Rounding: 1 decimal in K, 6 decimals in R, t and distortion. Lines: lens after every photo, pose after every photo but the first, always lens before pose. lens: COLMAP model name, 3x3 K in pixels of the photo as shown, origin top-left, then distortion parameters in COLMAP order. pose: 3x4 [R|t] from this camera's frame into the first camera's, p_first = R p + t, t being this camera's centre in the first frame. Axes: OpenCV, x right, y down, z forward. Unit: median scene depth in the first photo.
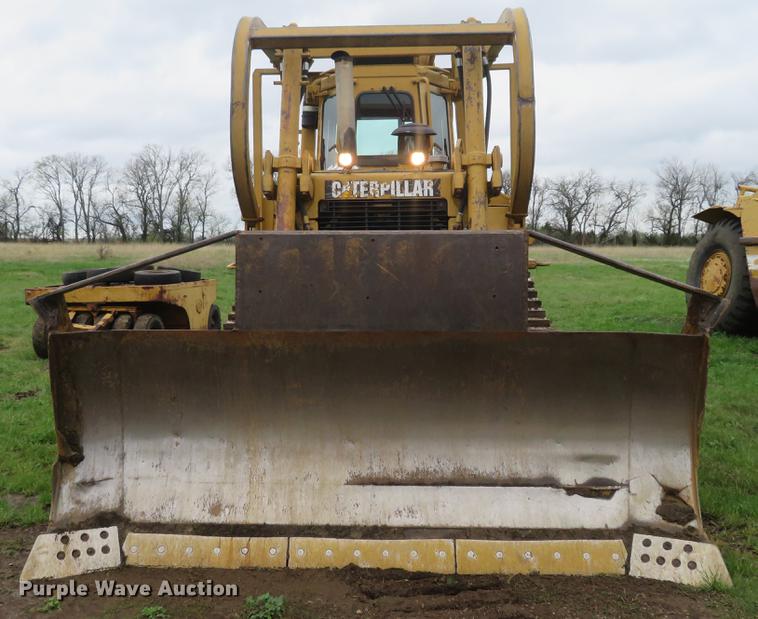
lens RADIAL K [[859.6, 0, 358.0], [0, 859.6, 312.1], [0, 0, 1]] dist [-0.003826, 0.011370]
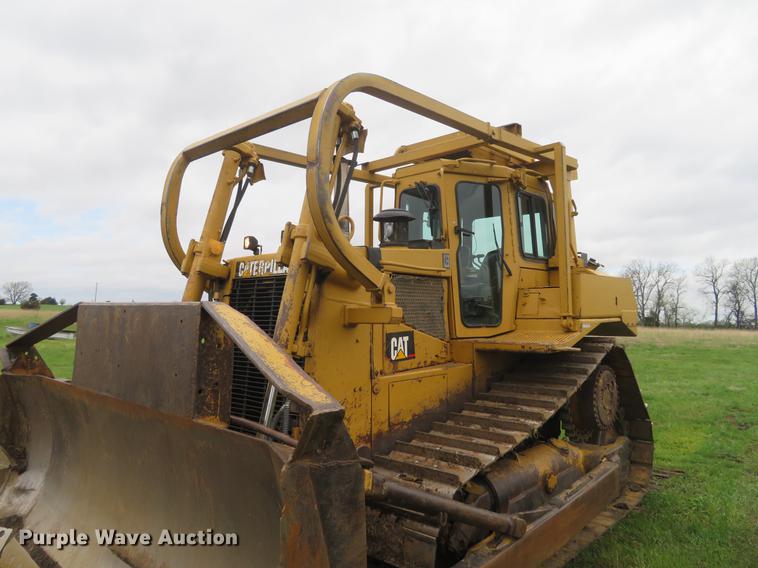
lens RADIAL K [[542.3, 0, 379.0], [0, 542.3, 284.0], [0, 0, 1]] dist [-0.005412, 0.002303]
pose [[0.764812, -0.020366, -0.643931, 0.652227], [-0.079178, 0.988952, -0.125320, -0.055556], [0.639369, 0.146832, 0.754750, 0.662462]]
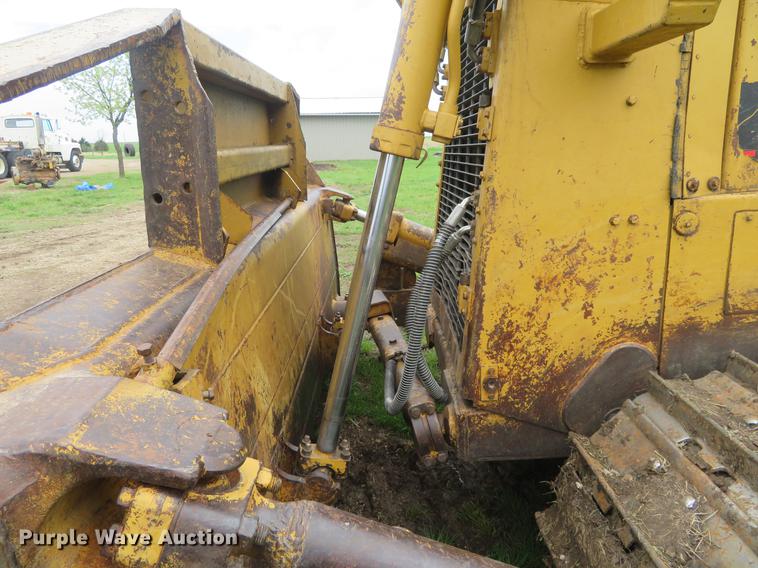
lens RADIAL K [[542.3, 0, 379.0], [0, 542.3, 284.0], [0, 0, 1]] dist [-0.005412, 0.002303]
pose [[0.044977, 0.255766, -0.965692, 0.463181], [-0.064541, 0.965395, 0.252681, -0.039267], [0.996901, 0.050962, 0.059927, 1.055666]]
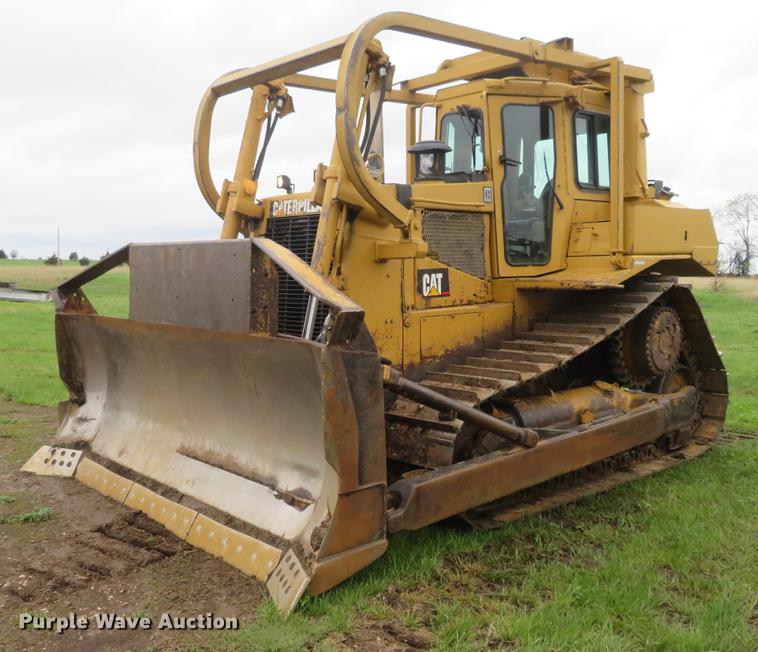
lens RADIAL K [[788.3, 0, 368.6], [0, 788.3, 355.2], [0, 0, 1]] dist [-0.011521, 0.001335]
pose [[0.692900, 0.086916, -0.715776, 0.946756], [-0.074143, 0.996035, 0.049174, -0.010252], [0.717211, 0.018997, 0.696597, 0.411809]]
